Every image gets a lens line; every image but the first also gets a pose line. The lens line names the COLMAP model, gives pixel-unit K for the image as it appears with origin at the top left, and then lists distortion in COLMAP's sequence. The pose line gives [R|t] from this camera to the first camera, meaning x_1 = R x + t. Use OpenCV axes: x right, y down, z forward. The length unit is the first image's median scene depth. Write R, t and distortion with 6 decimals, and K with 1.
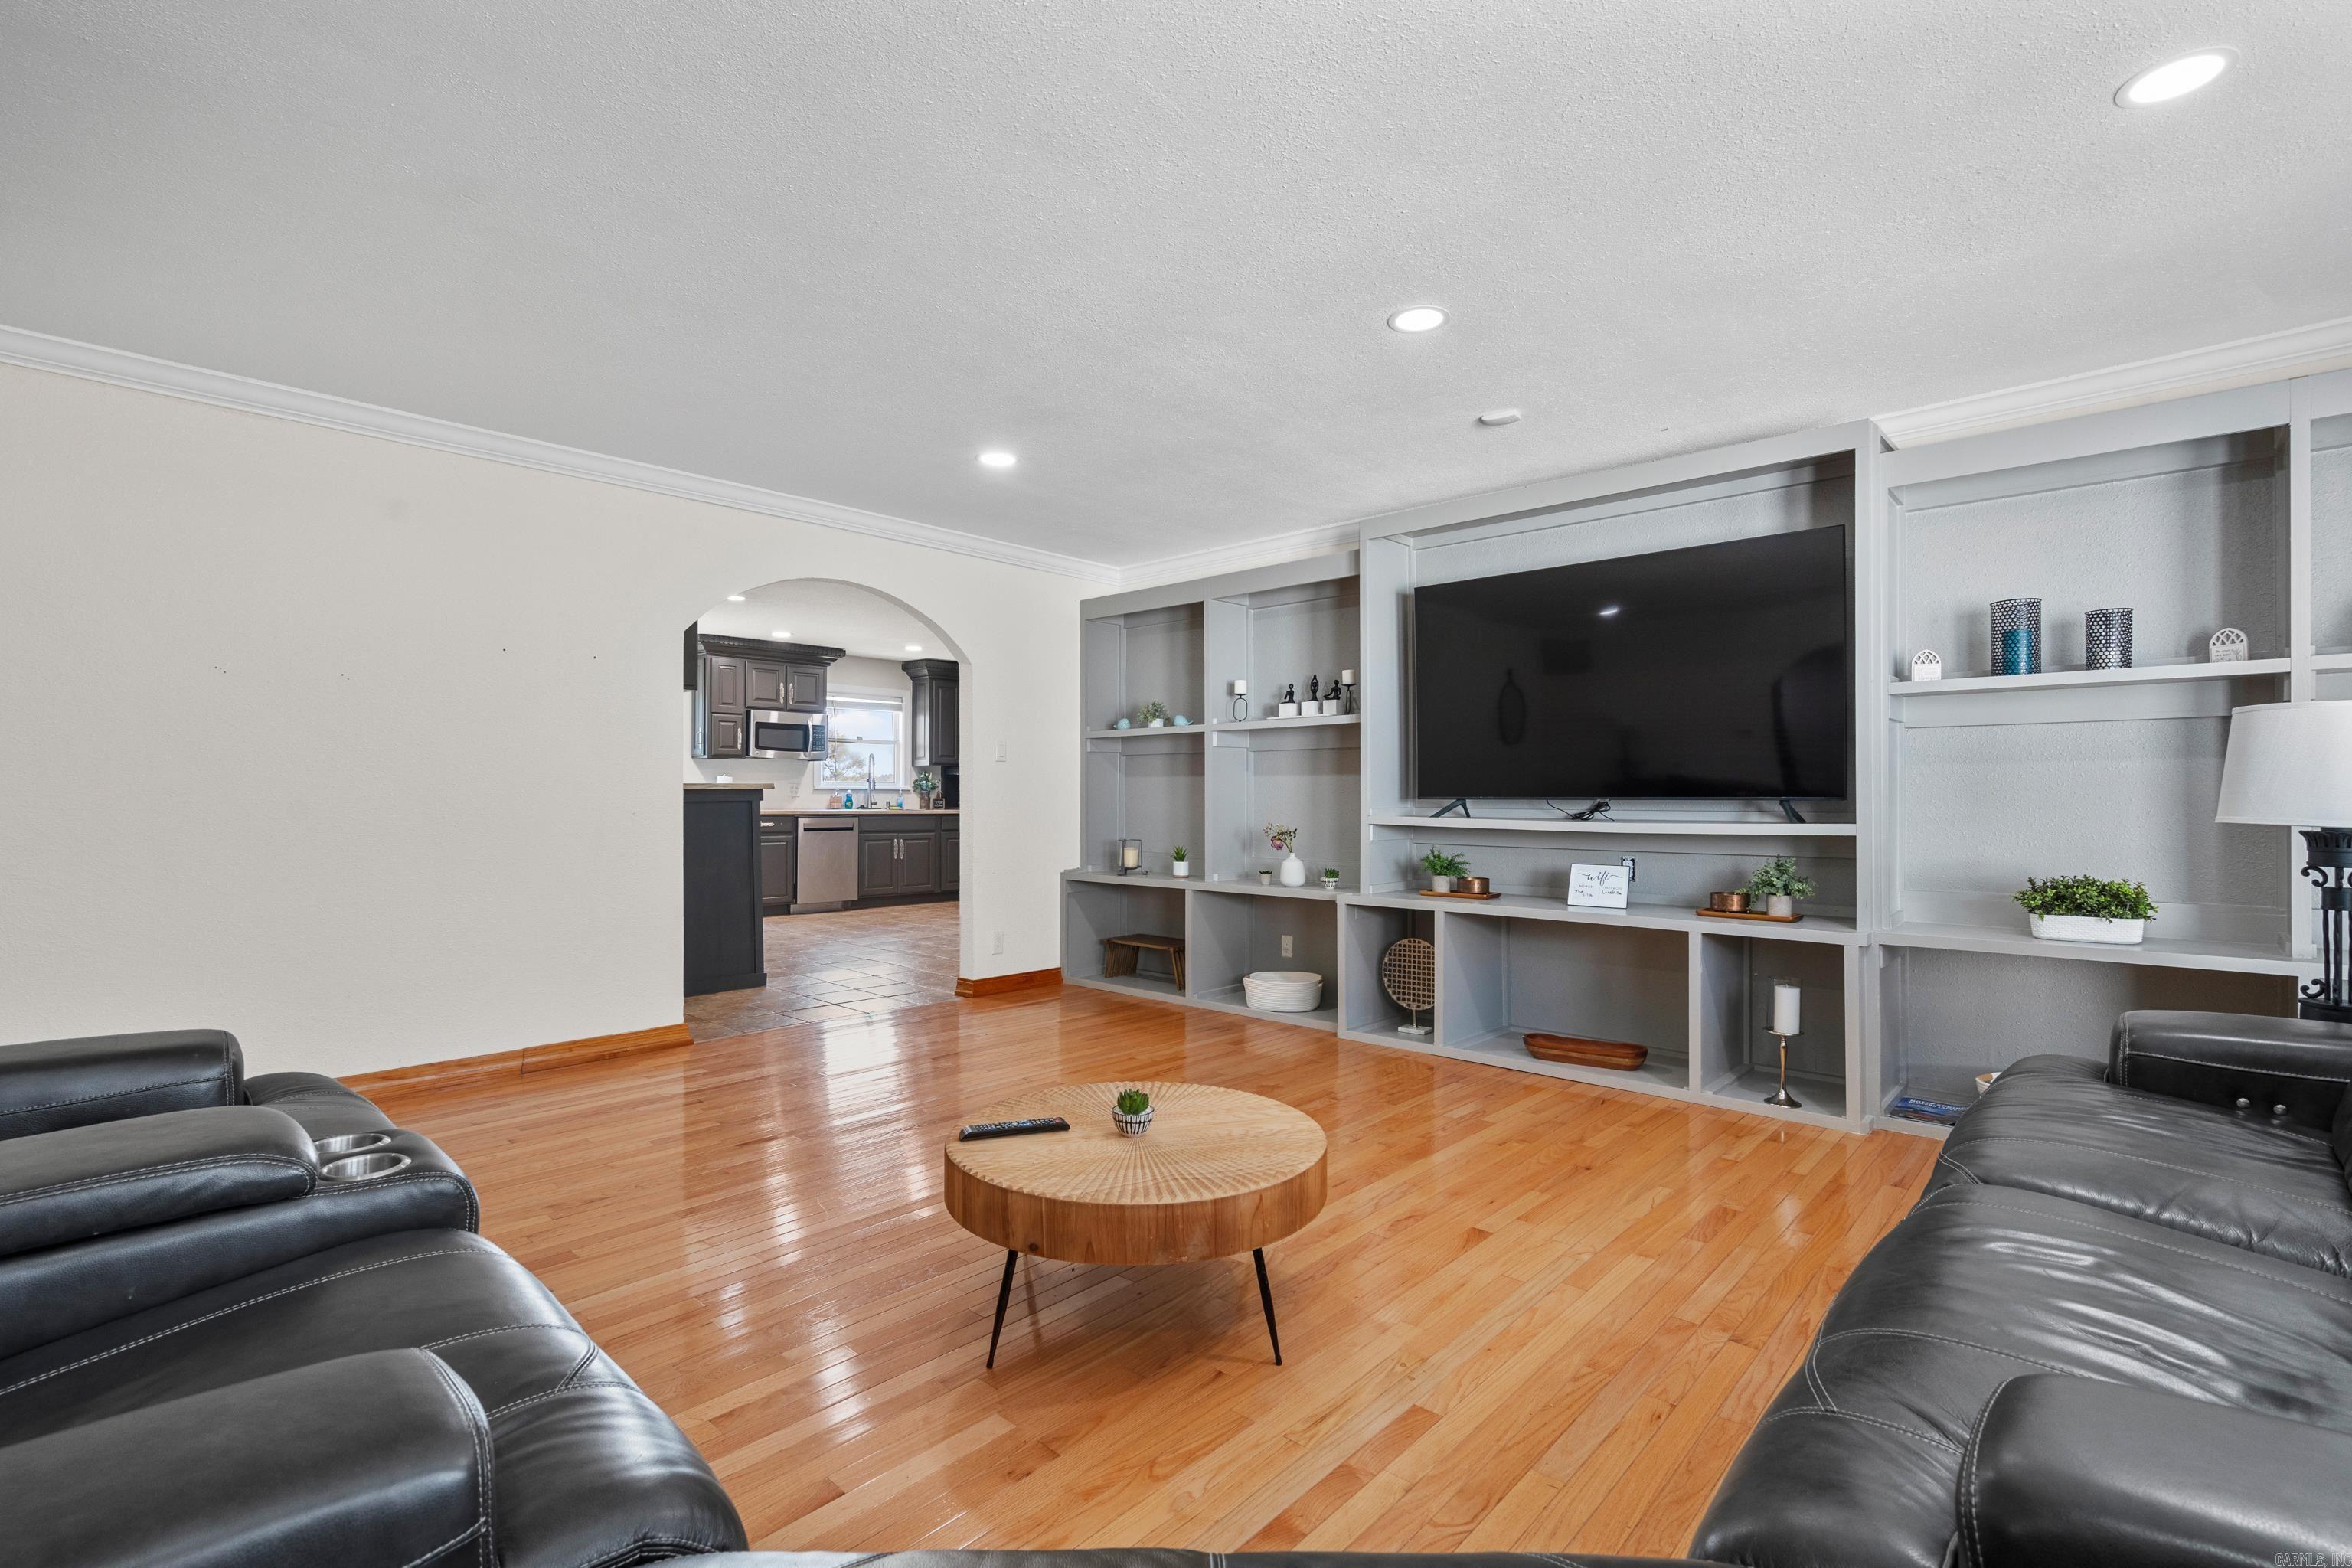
lens RADIAL K [[1075.3, 0, 1164.0], [0, 1075.3, 764.2], [0, 0, 1]] dist [-0.004304, 0.000012]
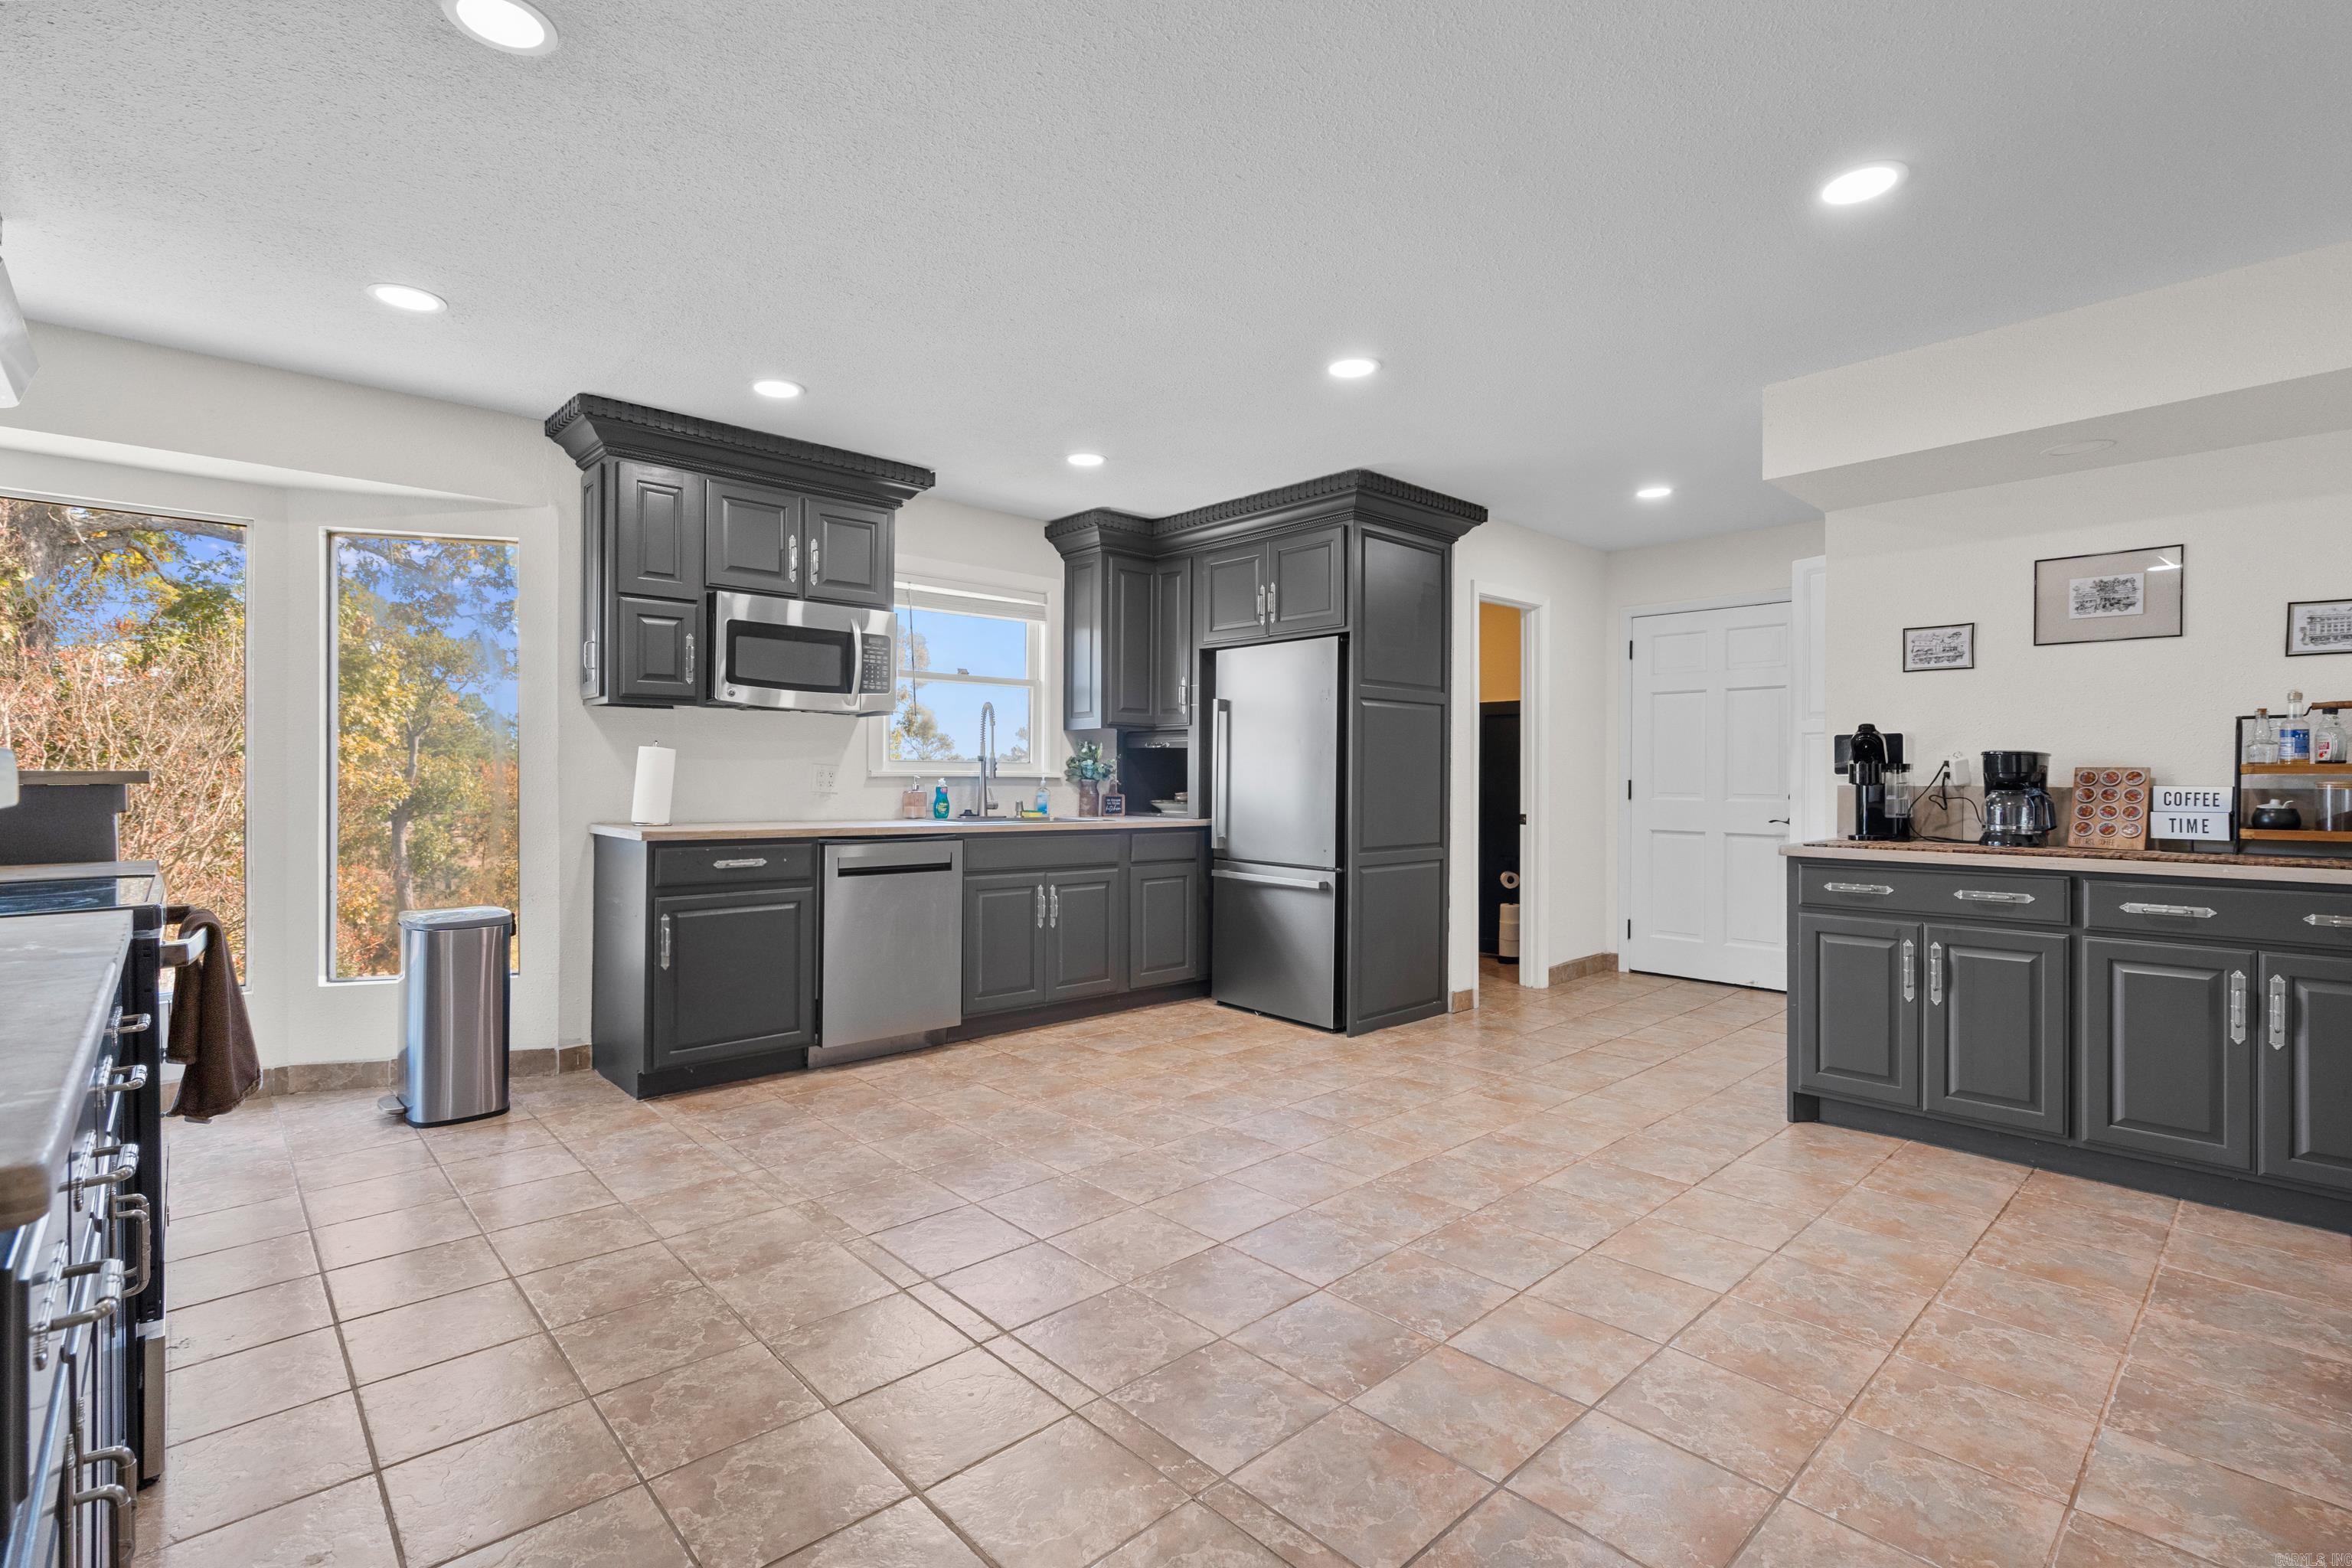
lens RADIAL K [[1075.3, 0, 1164.0], [0, 1075.3, 764.2], [0, 0, 1]] dist [-0.004304, 0.000012]
pose [[0.997066, 0.002380, -0.076511, -0.159431], [-0.001239, 0.999887, 0.014957, 0.010476], [0.076538, -0.014818, 0.996957, 0.535990]]
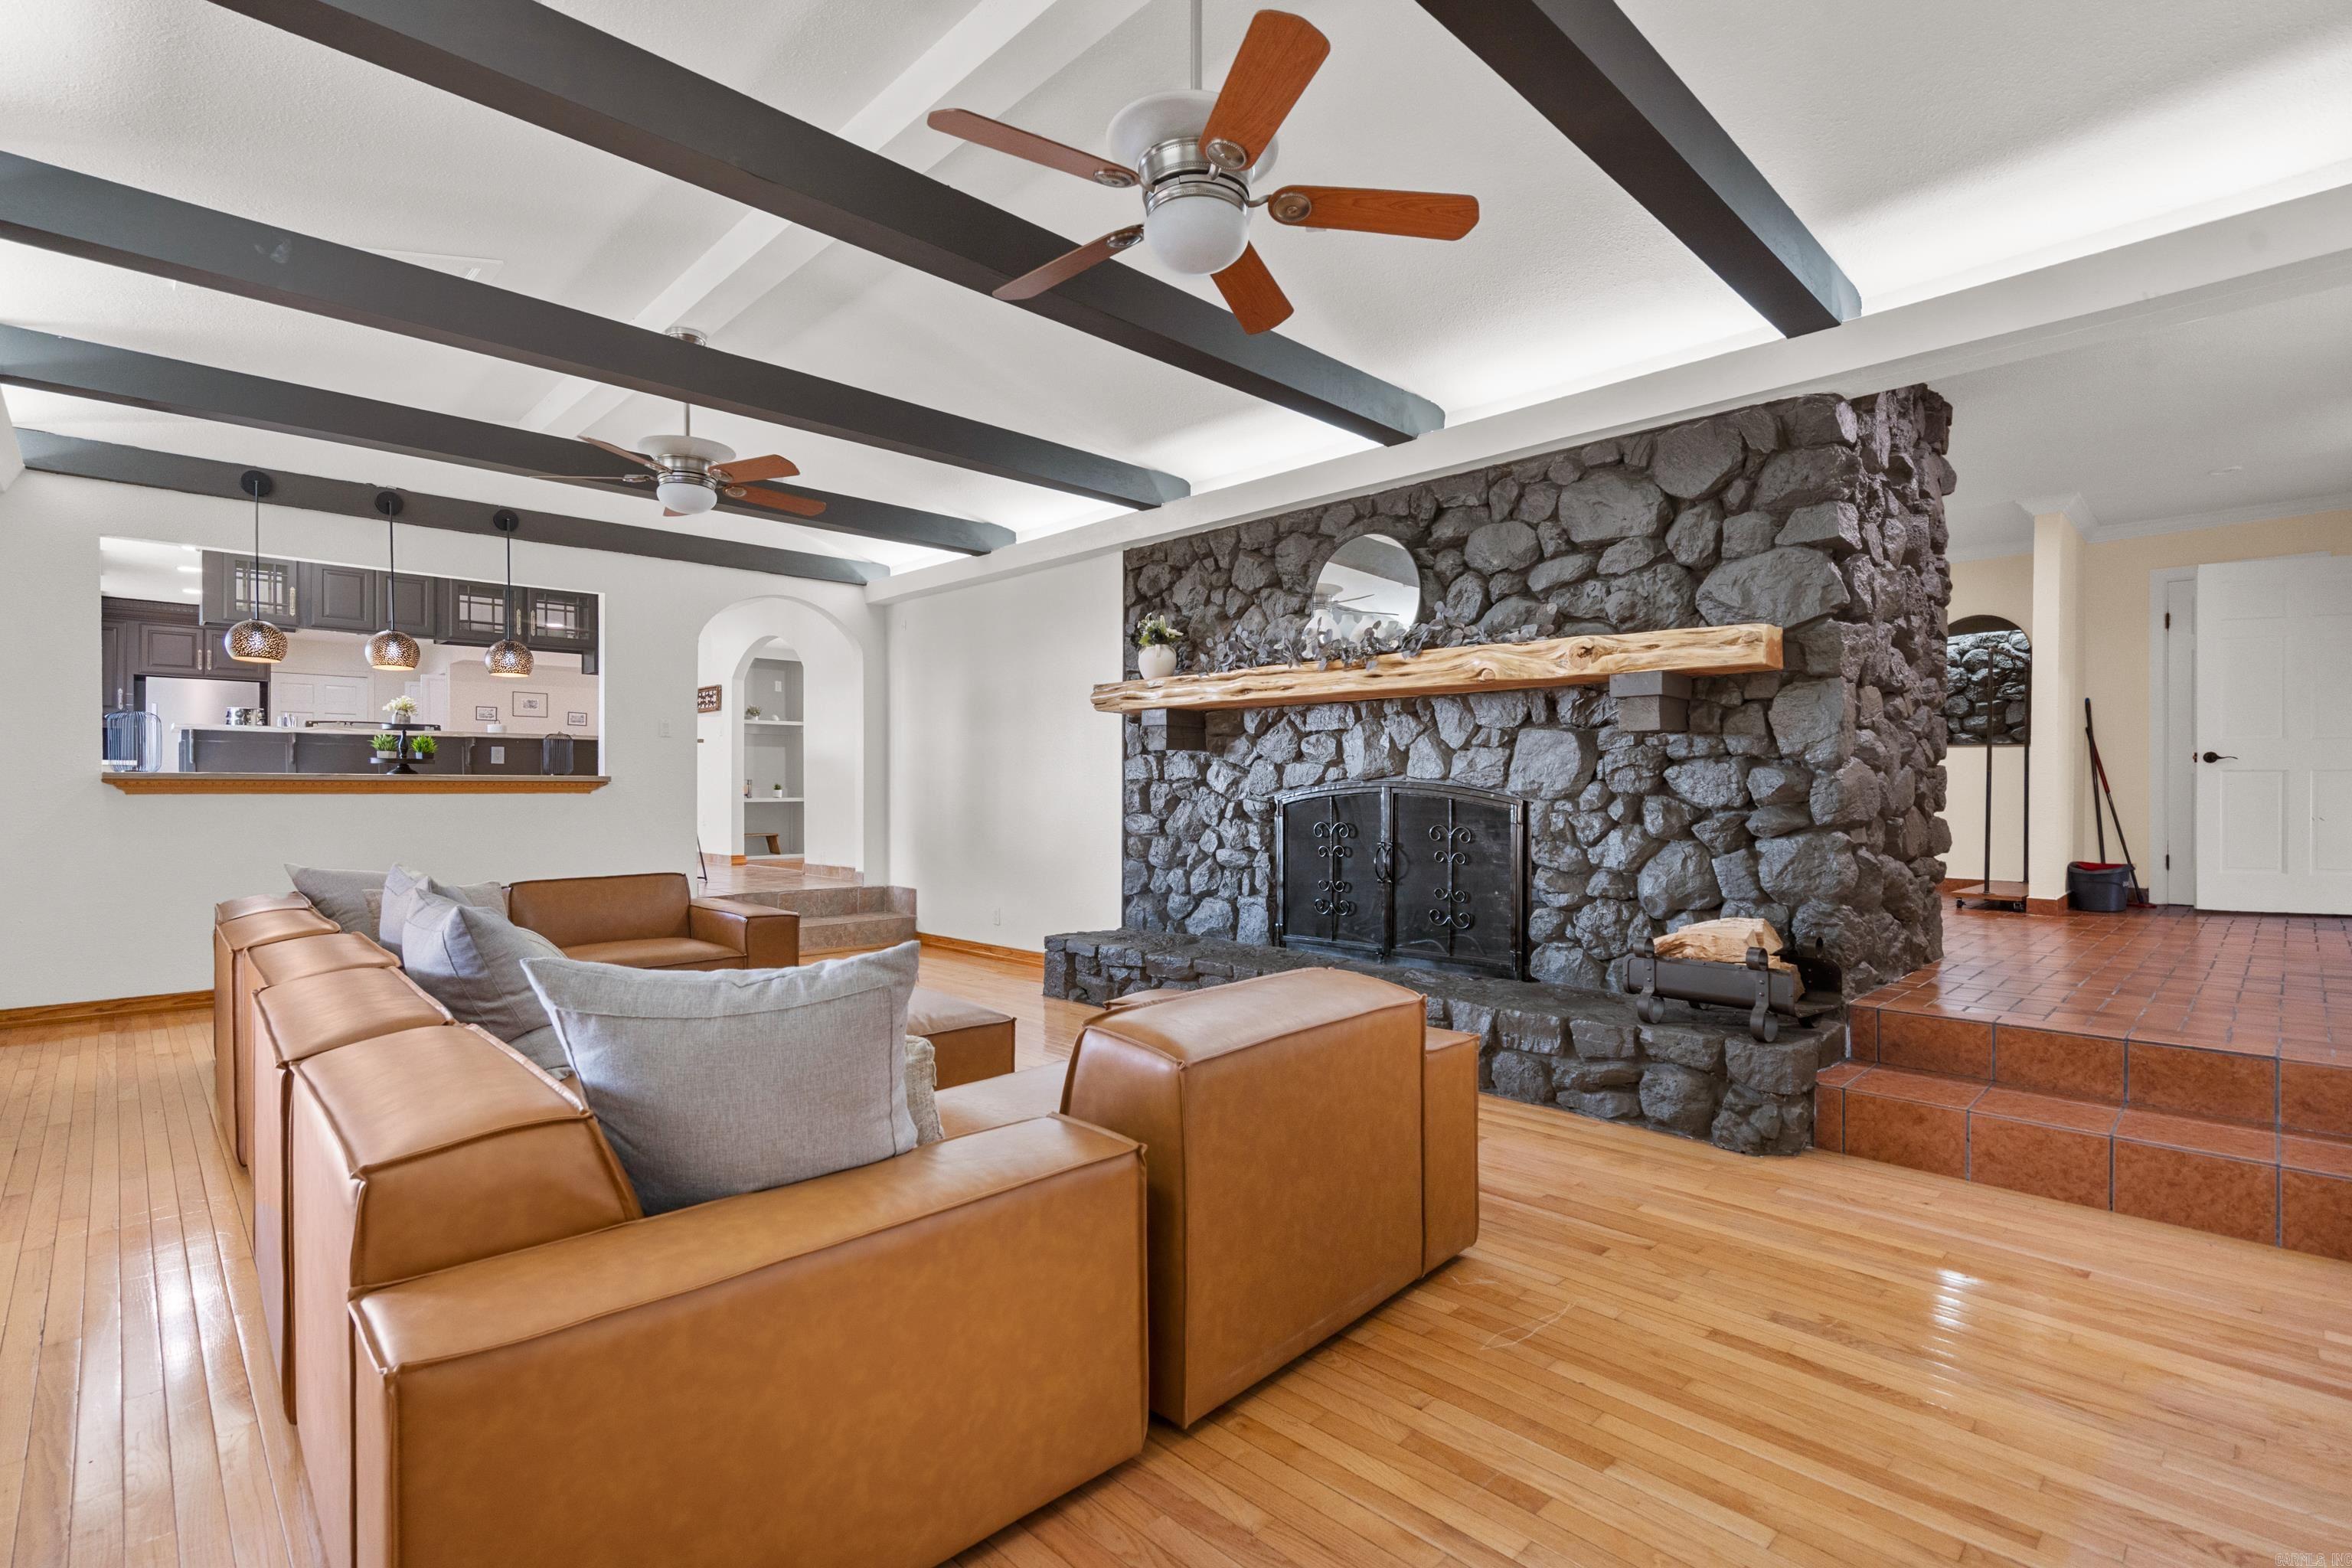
lens RADIAL K [[1076.2, 0, 1176.0], [0, 1076.2, 784.0], [0, 0, 1]] dist [0.001424, -0.000658]
pose [[0.047010, 0.004527, 0.998884, -1.060122], [-0.020774, 0.999778, -0.003553, 0.041677], [-0.998678, -0.020584, 0.047094, 0.109755]]
